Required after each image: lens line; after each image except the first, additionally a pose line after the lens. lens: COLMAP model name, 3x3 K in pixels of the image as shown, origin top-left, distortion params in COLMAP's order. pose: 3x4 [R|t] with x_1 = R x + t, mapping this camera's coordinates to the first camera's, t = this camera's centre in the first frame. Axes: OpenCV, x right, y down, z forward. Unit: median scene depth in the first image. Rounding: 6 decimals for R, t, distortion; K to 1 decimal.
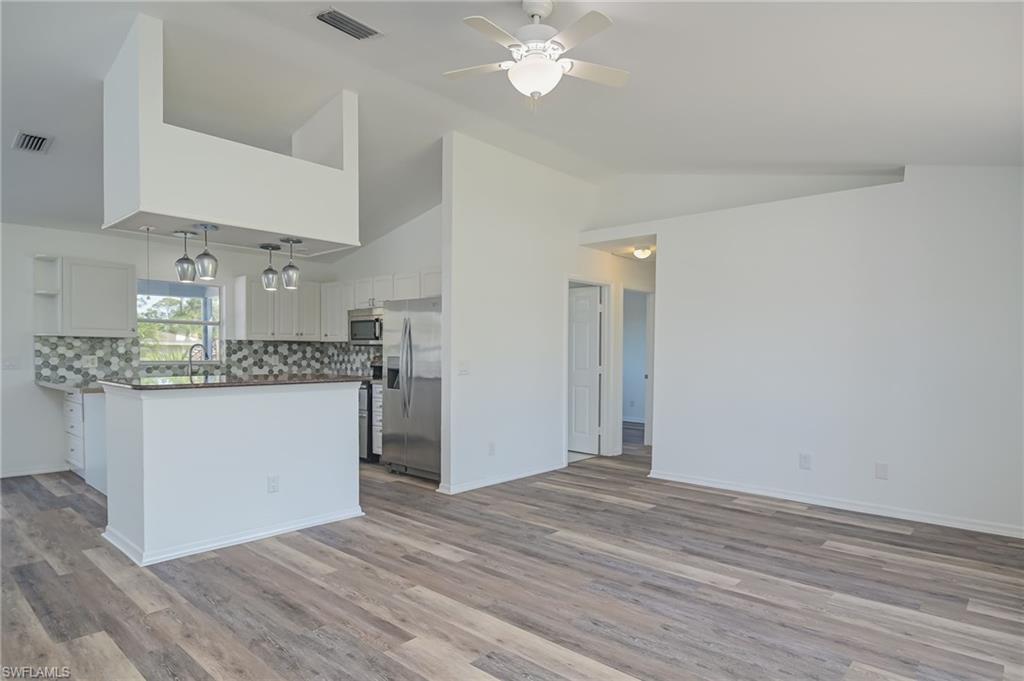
lens RADIAL K [[579.4, 0, 504.6], [0, 579.4, 367.4], [0, 0, 1]] dist [0.018079, -0.024739]
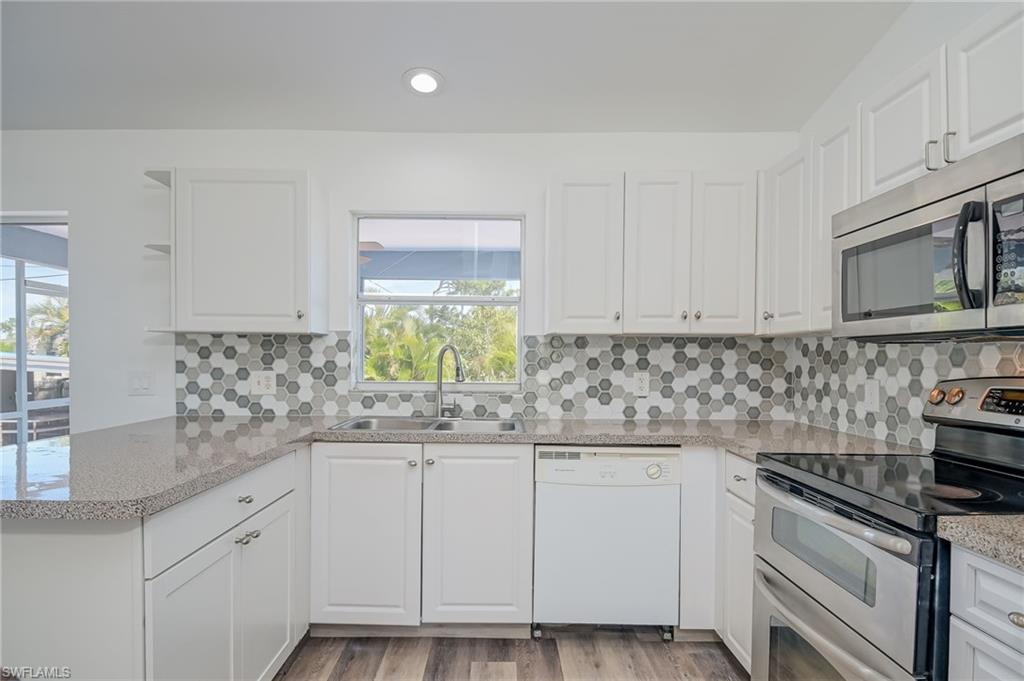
lens RADIAL K [[579.4, 0, 504.6], [0, 579.4, 367.4], [0, 0, 1]] dist [0.018079, -0.024739]
pose [[0.678926, 0.006151, -0.734181, -0.204582], [-0.019195, 0.999772, -0.009374, -0.023347], [0.733955, 0.020457, 0.678890, 0.830941]]
